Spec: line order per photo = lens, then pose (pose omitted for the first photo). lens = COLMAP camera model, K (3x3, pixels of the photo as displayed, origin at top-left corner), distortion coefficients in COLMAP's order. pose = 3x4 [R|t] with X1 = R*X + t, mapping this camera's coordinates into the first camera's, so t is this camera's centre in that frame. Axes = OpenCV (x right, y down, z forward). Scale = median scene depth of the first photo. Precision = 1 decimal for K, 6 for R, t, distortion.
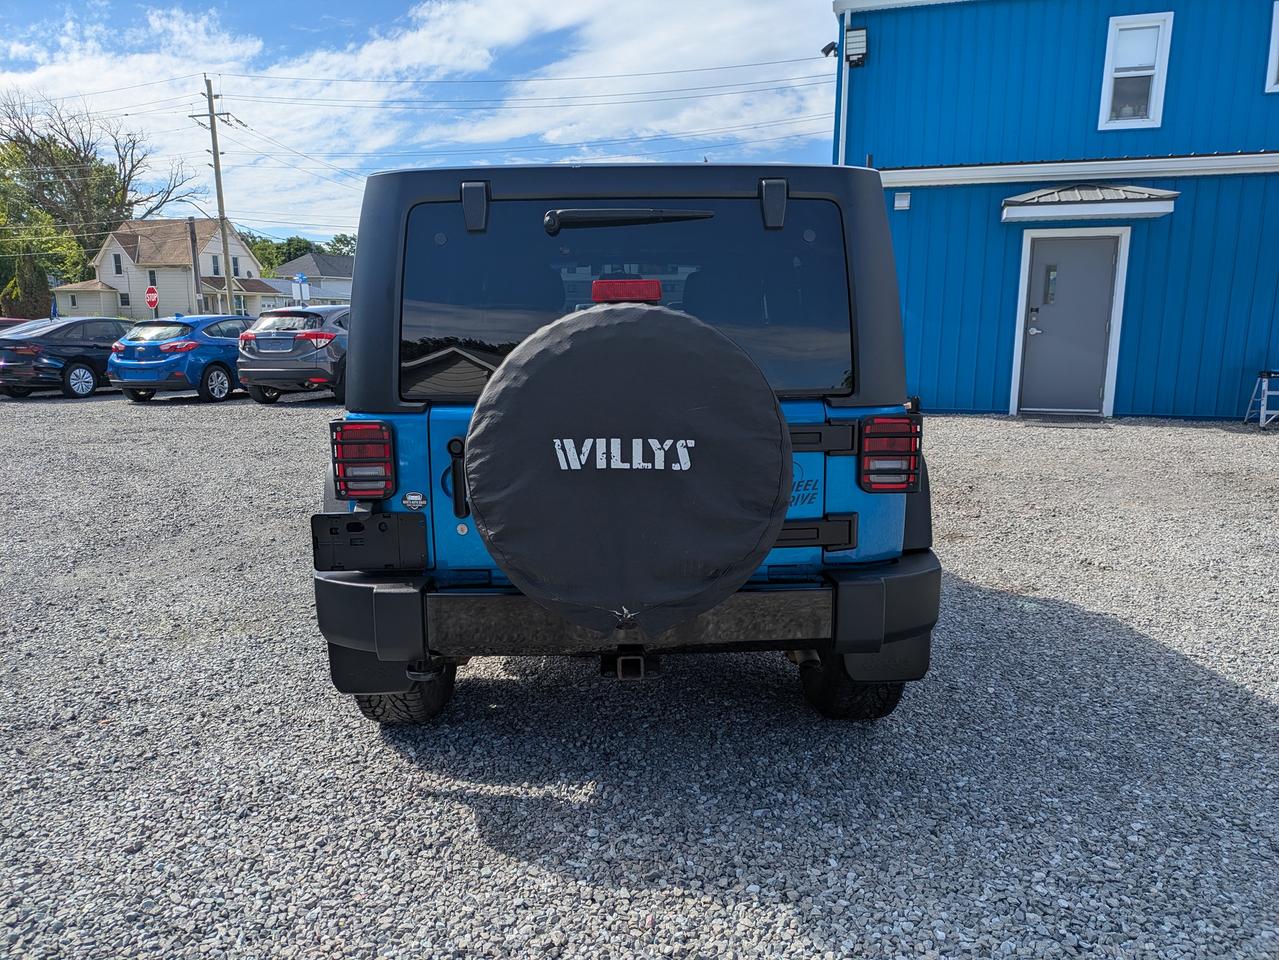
lens RADIAL K [[931.3, 0, 665.0], [0, 931.3, 526.4], [0, 0, 1]] dist [0.019691, -0.004673]
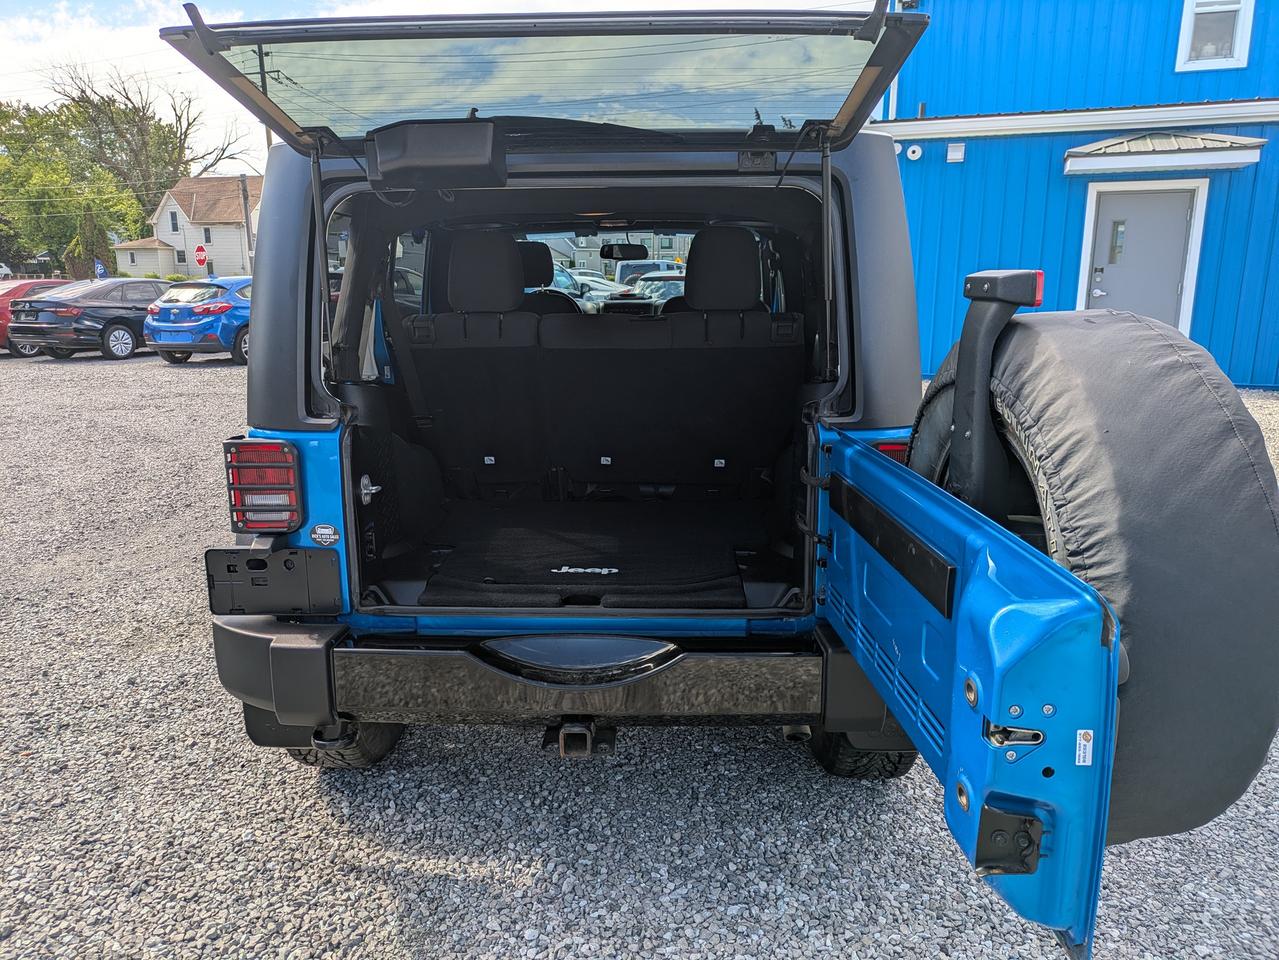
lens RADIAL K [[931.3, 0, 653.8], [0, 931.3, 510.7], [0, 0, 1]] dist [0.019691, -0.004673]
pose [[0.997883, 0.013652, -0.063592, 0.063914], [-0.011669, 0.999437, 0.031465, -0.062790], [0.063986, -0.030656, 0.997480, 0.141687]]
